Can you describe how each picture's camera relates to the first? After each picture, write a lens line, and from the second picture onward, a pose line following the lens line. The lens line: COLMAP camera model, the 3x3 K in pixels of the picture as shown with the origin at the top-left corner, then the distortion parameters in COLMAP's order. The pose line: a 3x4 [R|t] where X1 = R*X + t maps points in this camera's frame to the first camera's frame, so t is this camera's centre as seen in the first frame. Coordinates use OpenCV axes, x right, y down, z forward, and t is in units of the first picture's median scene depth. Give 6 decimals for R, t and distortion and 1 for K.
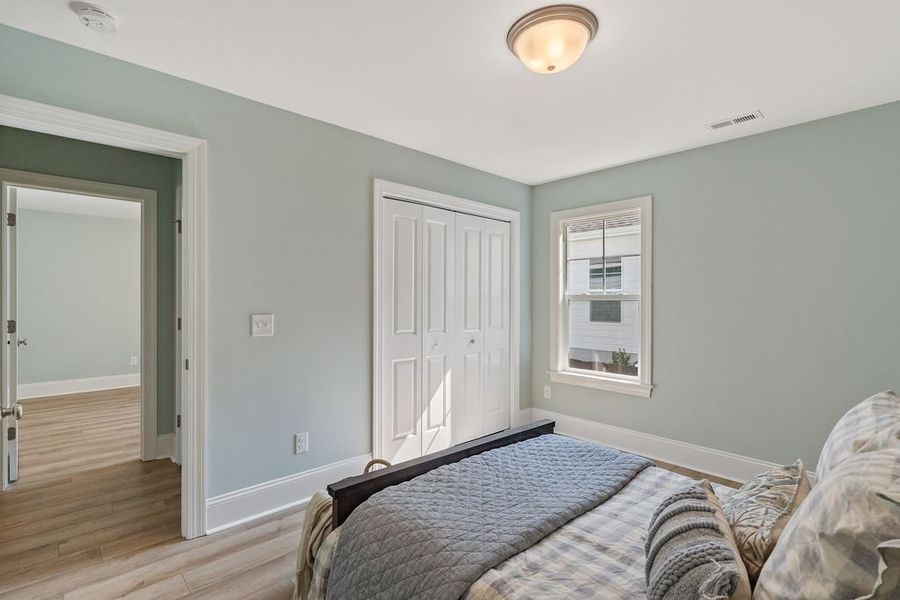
lens RADIAL K [[435.0, 0, 450.0], [0, 435.0, 300.0], [0, 0, 1]] dist [0.000441, 0.000036]
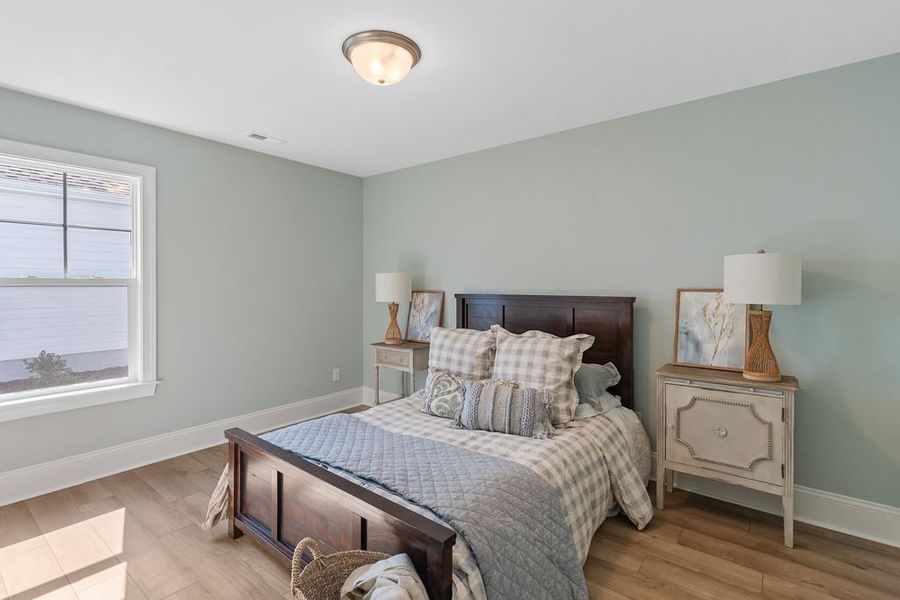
lens RADIAL K [[430.0, 0, 444.1], [0, 430.0, 286.7], [0, 0, 1]] dist [0.000719, 0.000241]
pose [[-0.143872, -0.009280, 0.989553, -0.444515], [0.001035, 0.999954, 0.009528, -0.003631], [-0.989596, 0.002395, -0.143856, 0.488440]]
